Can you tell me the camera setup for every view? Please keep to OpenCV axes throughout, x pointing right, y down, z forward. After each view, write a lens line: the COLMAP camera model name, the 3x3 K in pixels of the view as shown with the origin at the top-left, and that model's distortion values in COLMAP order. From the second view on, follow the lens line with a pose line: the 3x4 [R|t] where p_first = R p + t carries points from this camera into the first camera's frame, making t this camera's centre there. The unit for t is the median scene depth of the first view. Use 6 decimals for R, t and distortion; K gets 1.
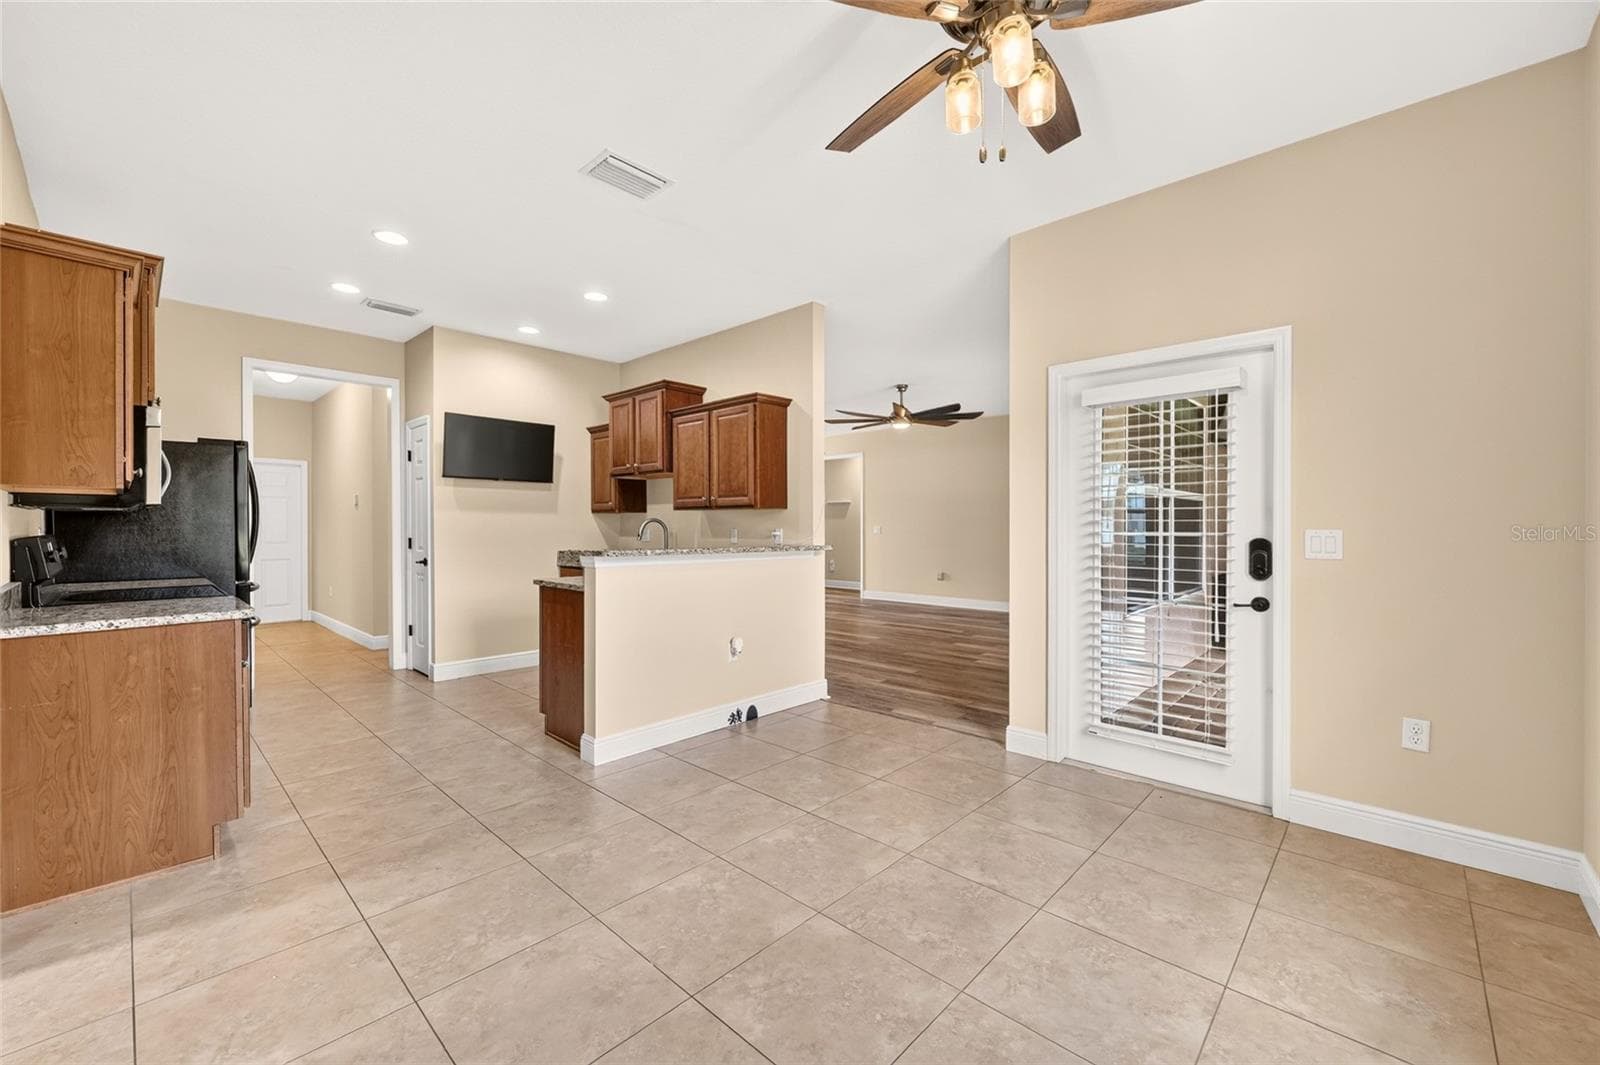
lens RADIAL K [[641.5, 0, 803.0], [0, 641.5, 529.5], [0, 0, 1]] dist [-0.001253, -0.000014]
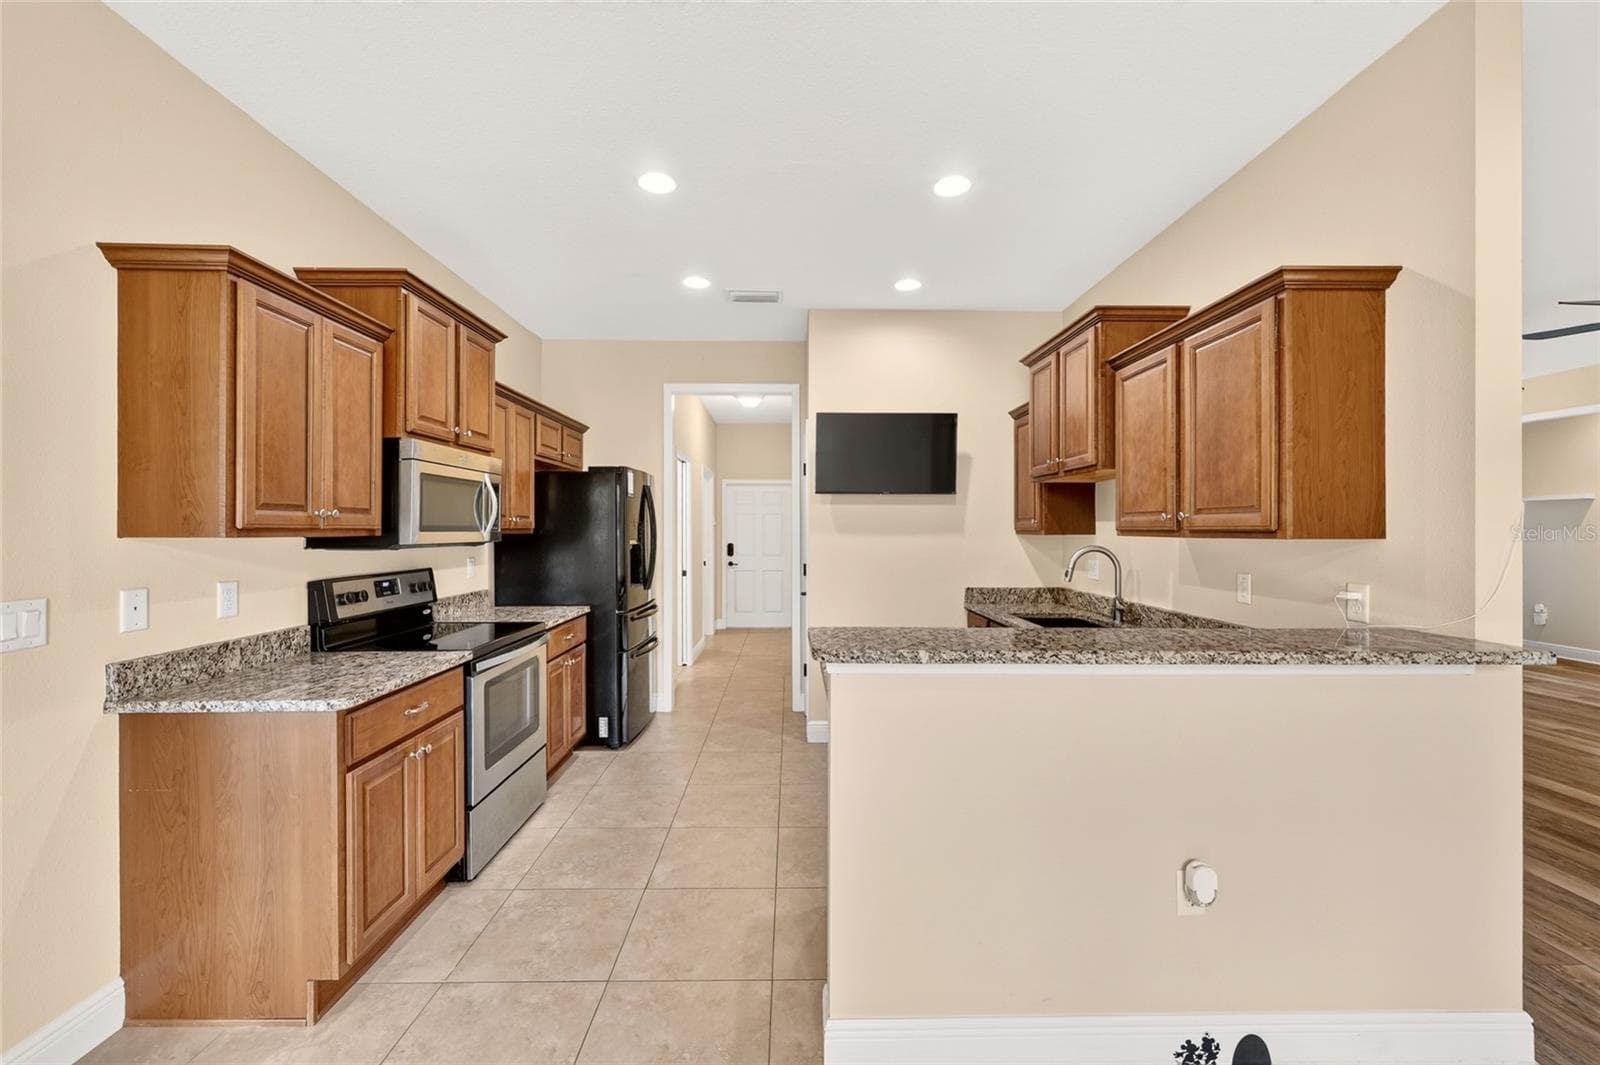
lens RADIAL K [[641.5, 0, 803.0], [0, 641.5, 529.5], [0, 0, 1]] dist [-0.001253, -0.000014]
pose [[0.689298, 0.000000, -0.724478, 0.015400], [-0.003911, 0.999985, -0.003721, -0.035042], [0.724467, 0.005398, 0.689288, 0.454729]]
